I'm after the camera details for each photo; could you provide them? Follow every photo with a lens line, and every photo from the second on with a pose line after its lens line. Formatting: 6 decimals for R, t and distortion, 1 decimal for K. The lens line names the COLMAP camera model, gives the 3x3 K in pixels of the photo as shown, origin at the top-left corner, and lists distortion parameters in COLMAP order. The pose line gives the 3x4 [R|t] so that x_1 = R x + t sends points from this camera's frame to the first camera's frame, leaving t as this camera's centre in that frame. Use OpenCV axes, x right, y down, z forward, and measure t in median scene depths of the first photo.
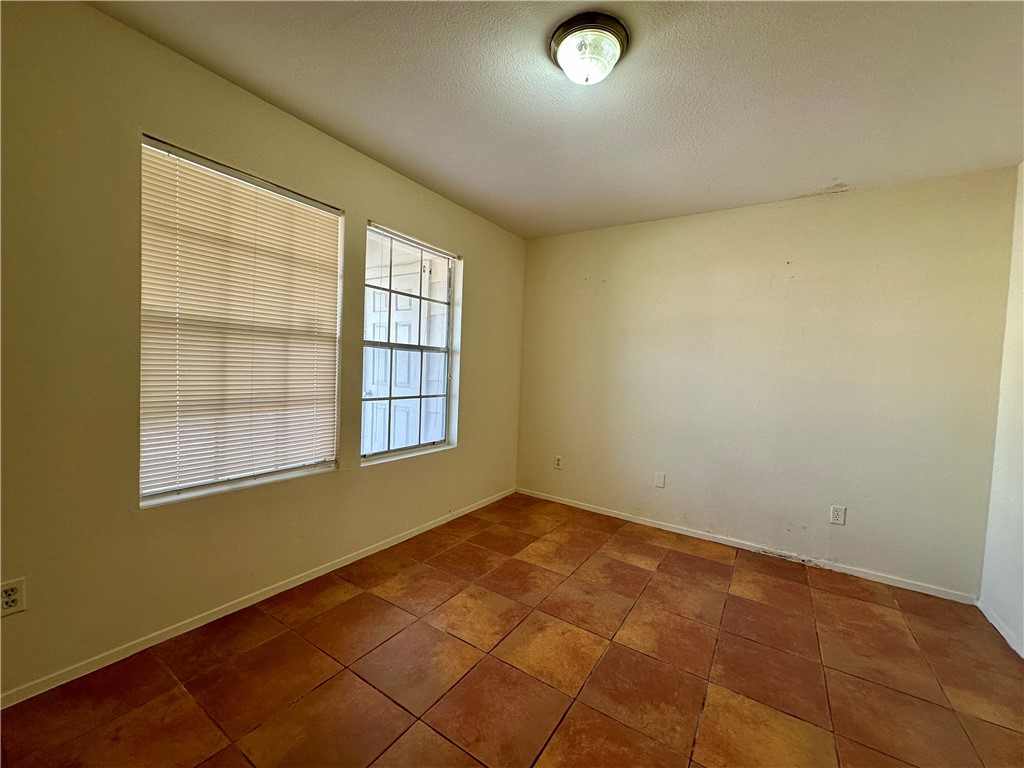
lens RADIAL K [[409.2, 0, 513.6], [0, 409.2, 383.4], [0, 0, 1]] dist [-0.002295, 0.000245]
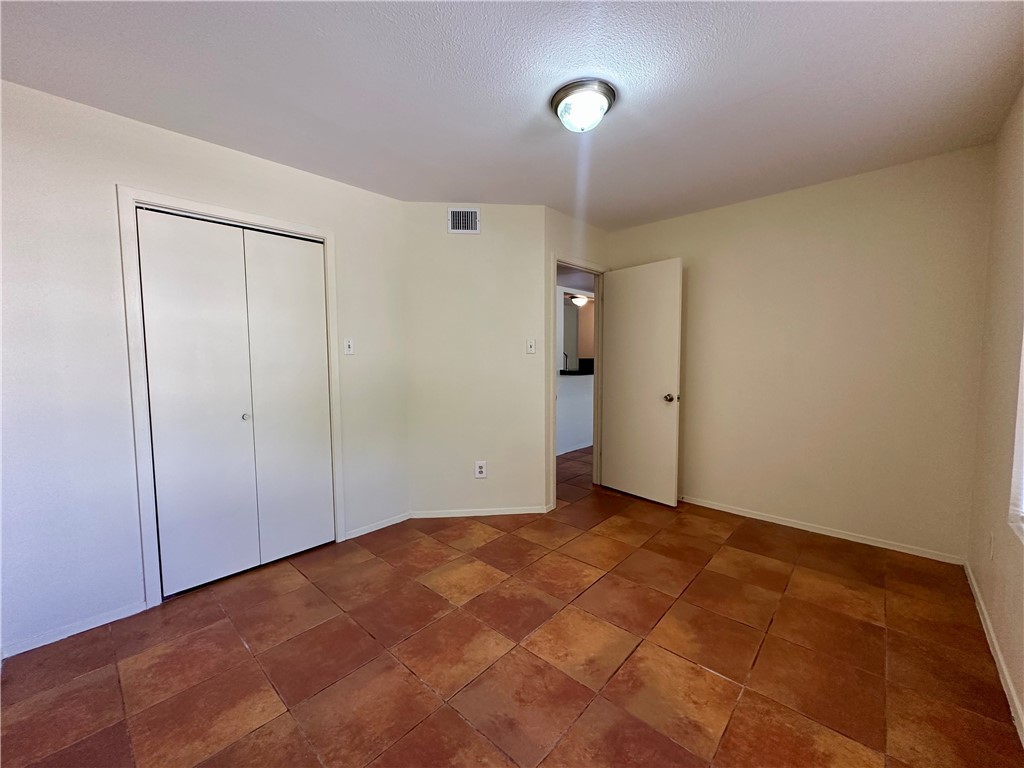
lens RADIAL K [[409.2, 0, 513.6], [0, 409.2, 383.4], [0, 0, 1]] dist [-0.002295, 0.000245]
pose [[-0.986160, -0.045040, 0.159559, 0.118197], [-0.027167, 0.993283, 0.112476, -0.092529], [-0.163553, 0.106585, -0.980760, 1.836803]]
